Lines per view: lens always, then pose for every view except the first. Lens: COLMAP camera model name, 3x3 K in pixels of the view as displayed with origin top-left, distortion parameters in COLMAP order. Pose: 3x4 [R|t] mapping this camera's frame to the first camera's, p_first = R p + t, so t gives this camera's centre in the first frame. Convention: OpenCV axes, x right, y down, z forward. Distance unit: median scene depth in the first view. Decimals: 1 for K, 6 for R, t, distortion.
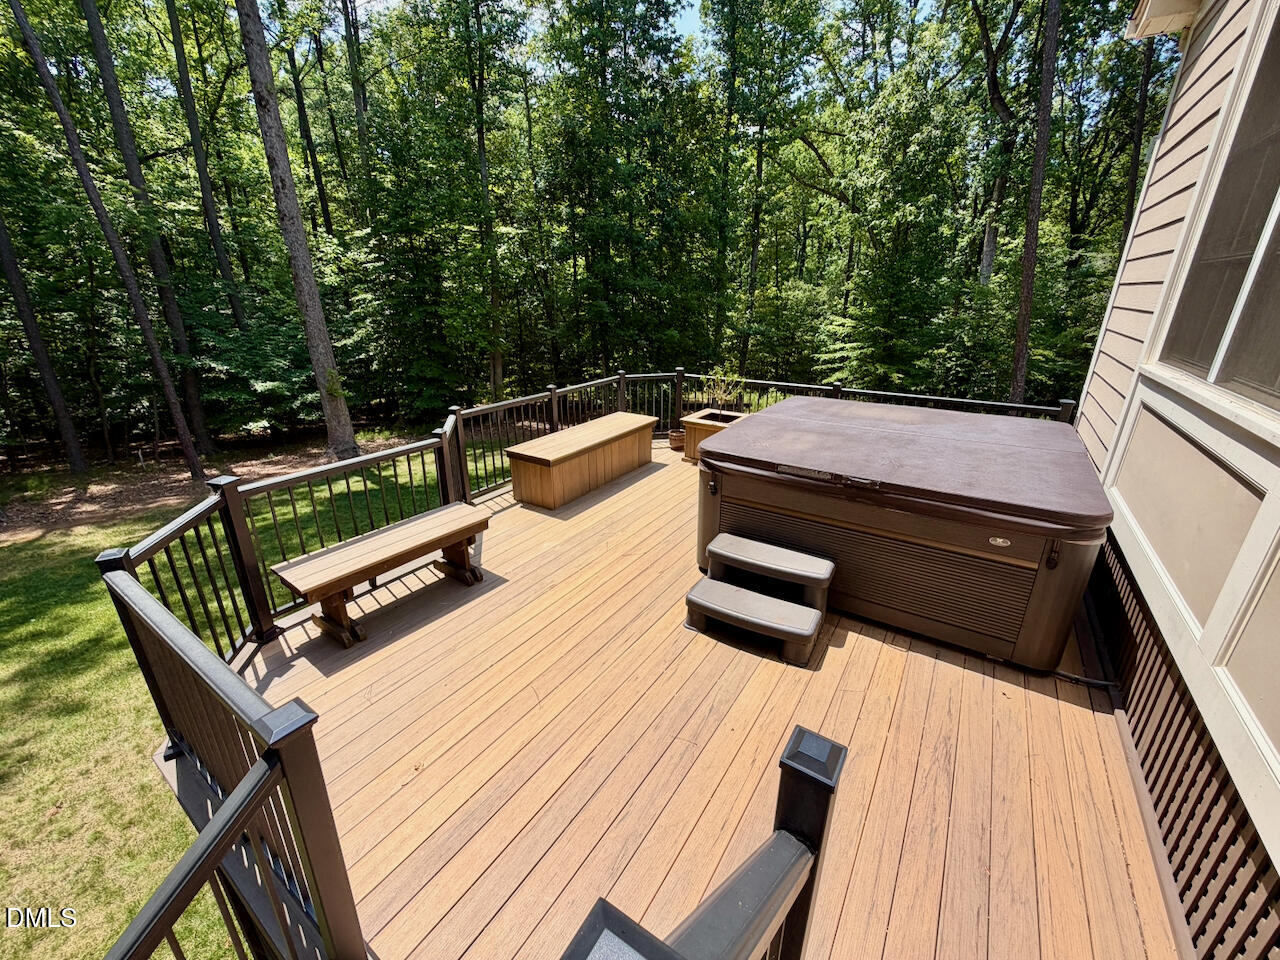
lens RADIAL K [[510.4, 0, 640.0], [0, 510.4, 480.0], [0, 0, 1]] dist [0.000971, -0.000649]
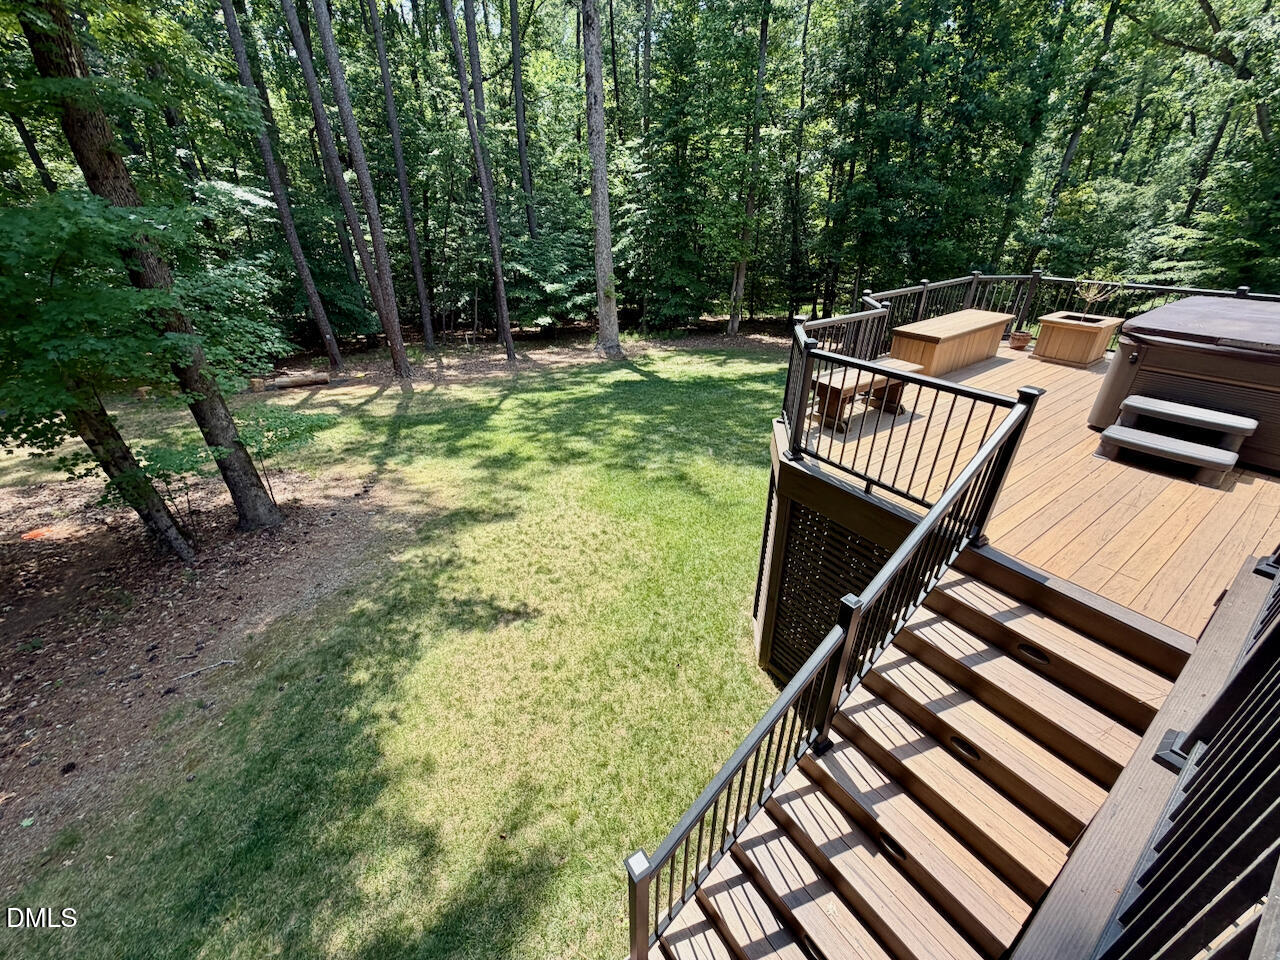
lens RADIAL K [[510.4, 0, 640.0], [0, 510.4, 480.0], [0, 0, 1]] dist [0.000971, -0.000649]
pose [[0.930487, 0.163004, -0.328061, -0.077431], [-0.112693, 0.979488, 0.167045, 0.034705], [0.348561, -0.118463, 0.929770, -0.091706]]
